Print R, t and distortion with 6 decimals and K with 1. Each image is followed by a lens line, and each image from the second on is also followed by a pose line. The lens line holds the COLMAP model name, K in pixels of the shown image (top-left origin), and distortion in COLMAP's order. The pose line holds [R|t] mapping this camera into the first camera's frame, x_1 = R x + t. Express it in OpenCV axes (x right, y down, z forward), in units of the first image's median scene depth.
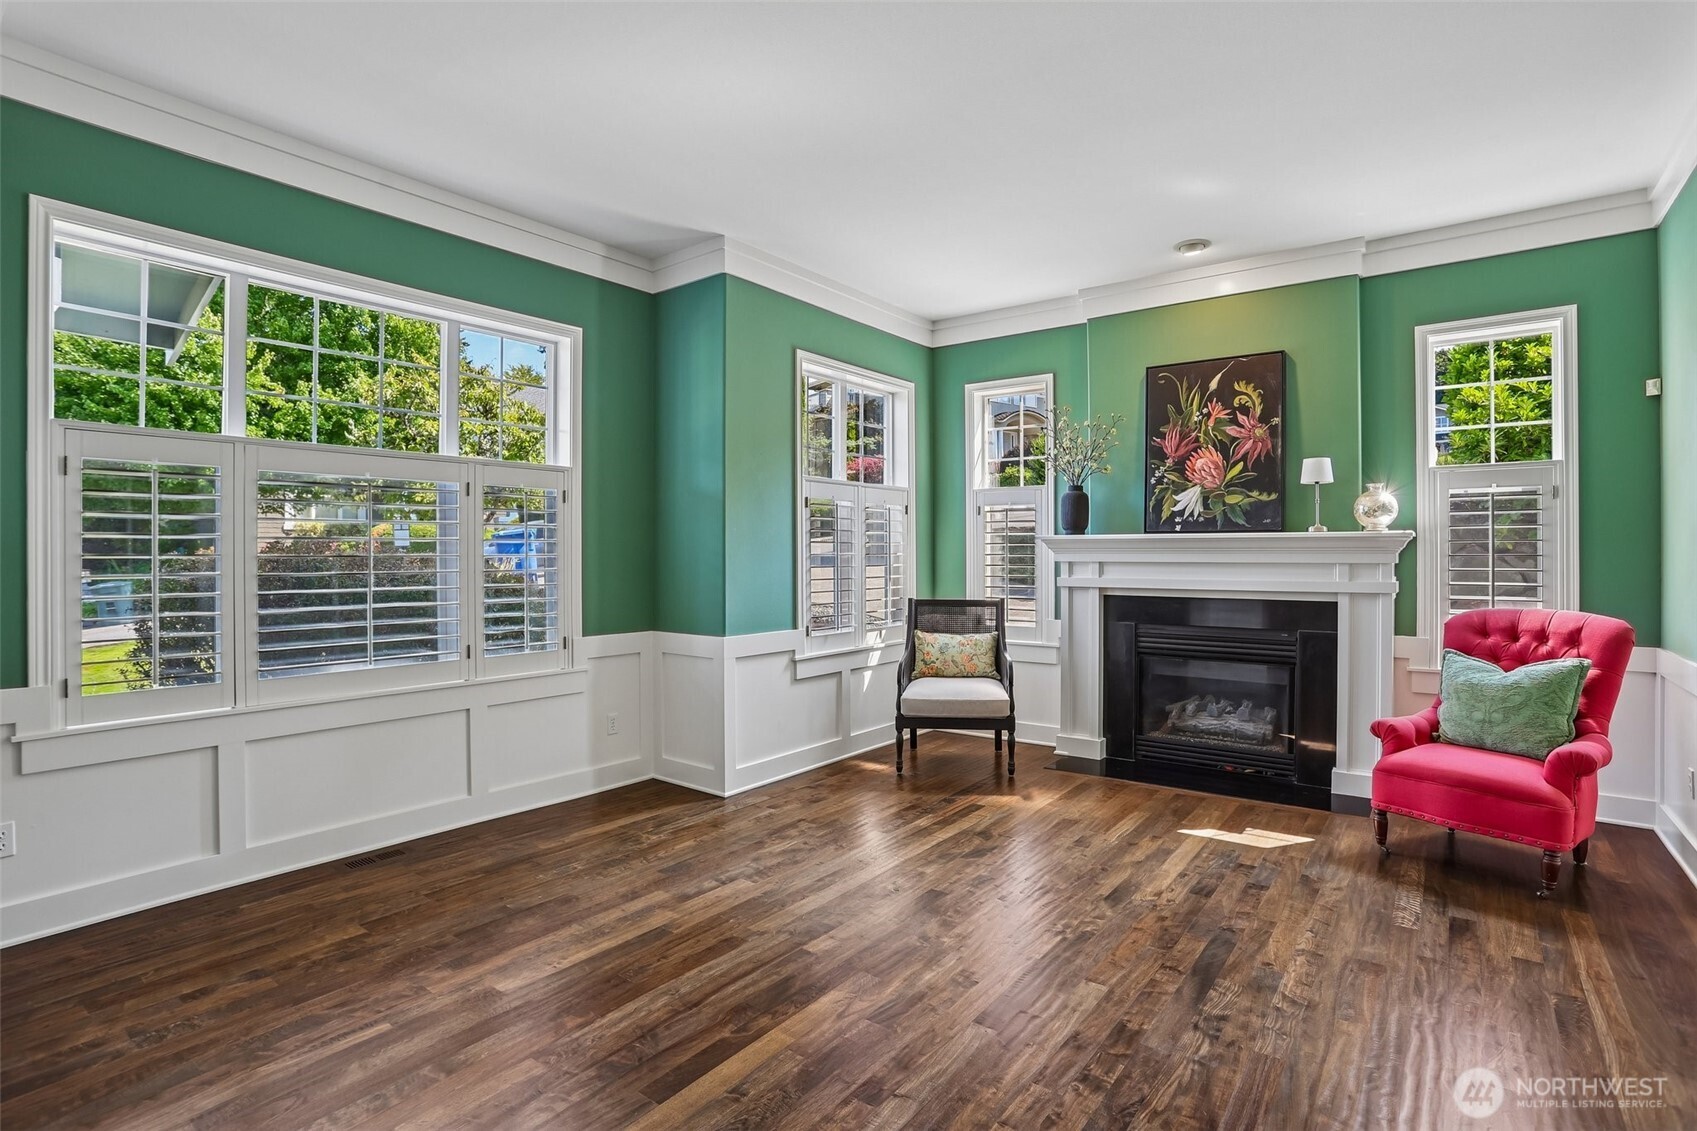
lens RADIAL K [[822.7, 0, 844.0], [0, 822.7, 543.4], [0, 0, 1]] dist [-0.085703, 0.039742]
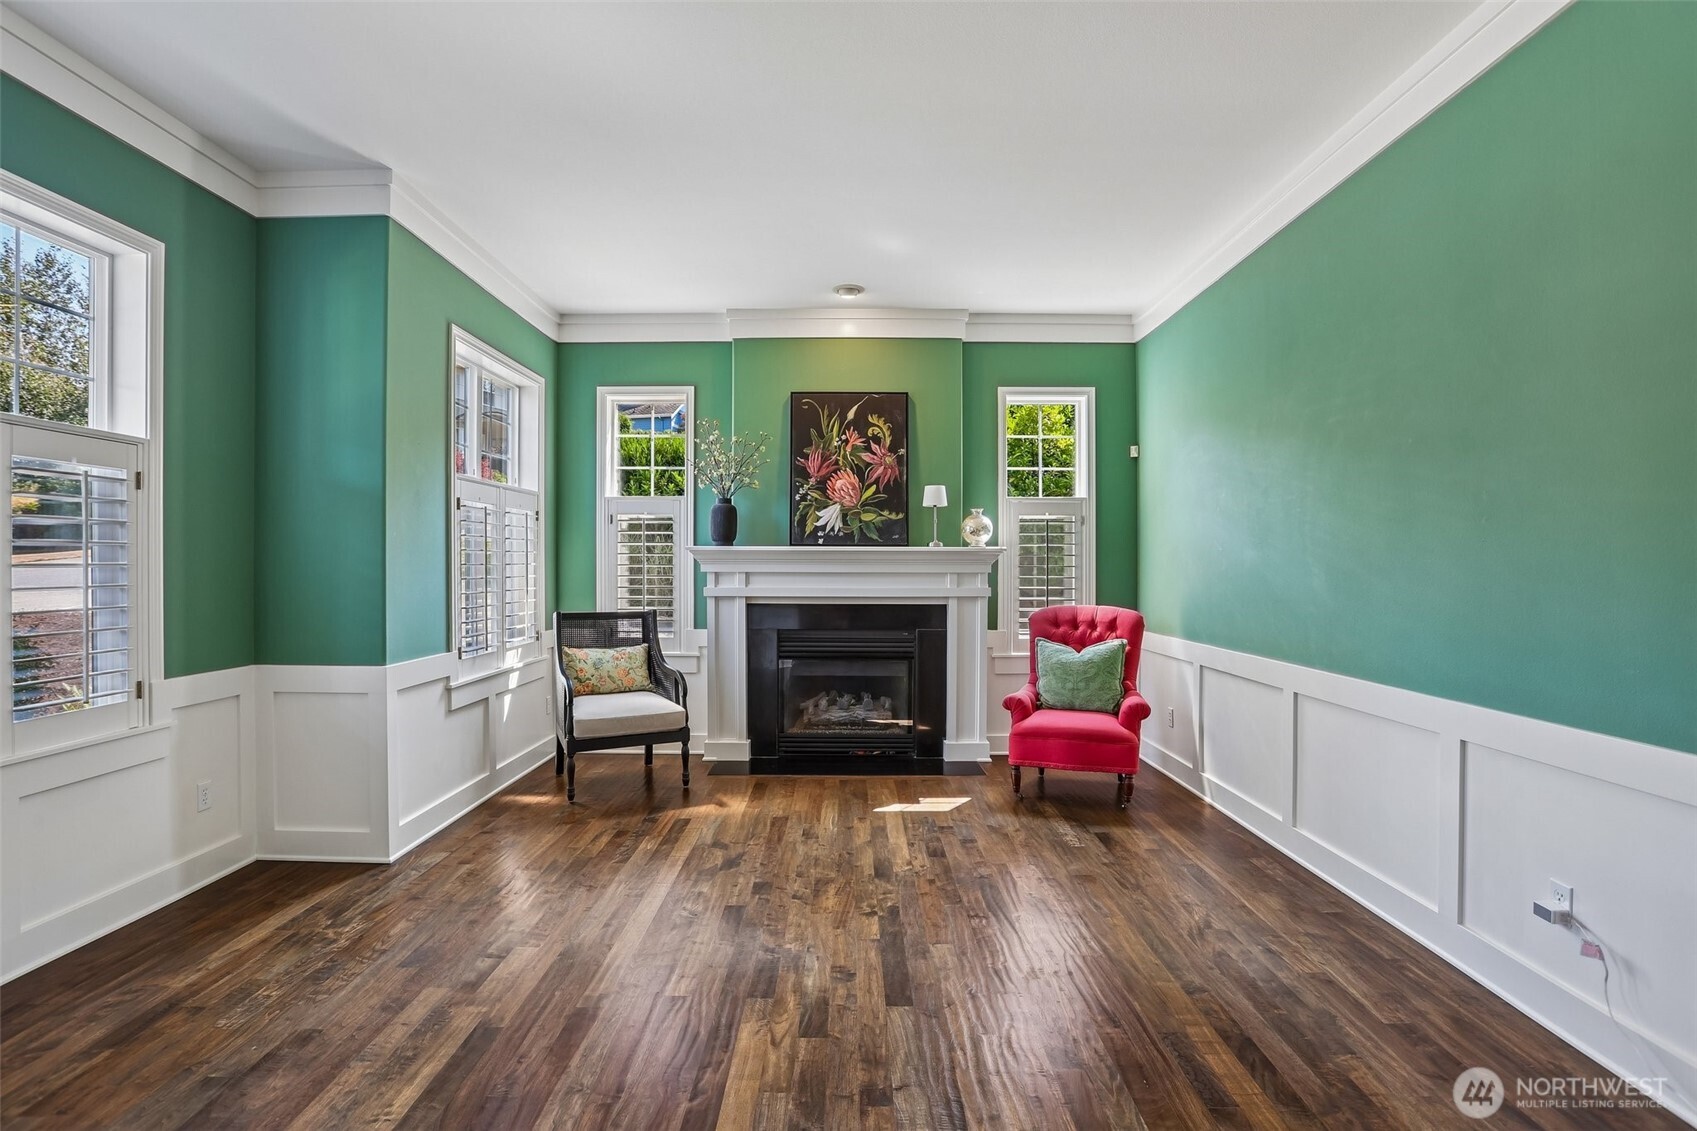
lens RADIAL K [[825.7, 0, 845.9], [0, 825.7, 556.2], [0, 0, 1]] dist [-0.081655, 0.037017]
pose [[0.797734, 0.008100, 0.602956, -0.258919], [-0.009479, 0.999955, -0.000892, 0.002142], [-0.602936, -0.005004, 0.797774, 0.089650]]
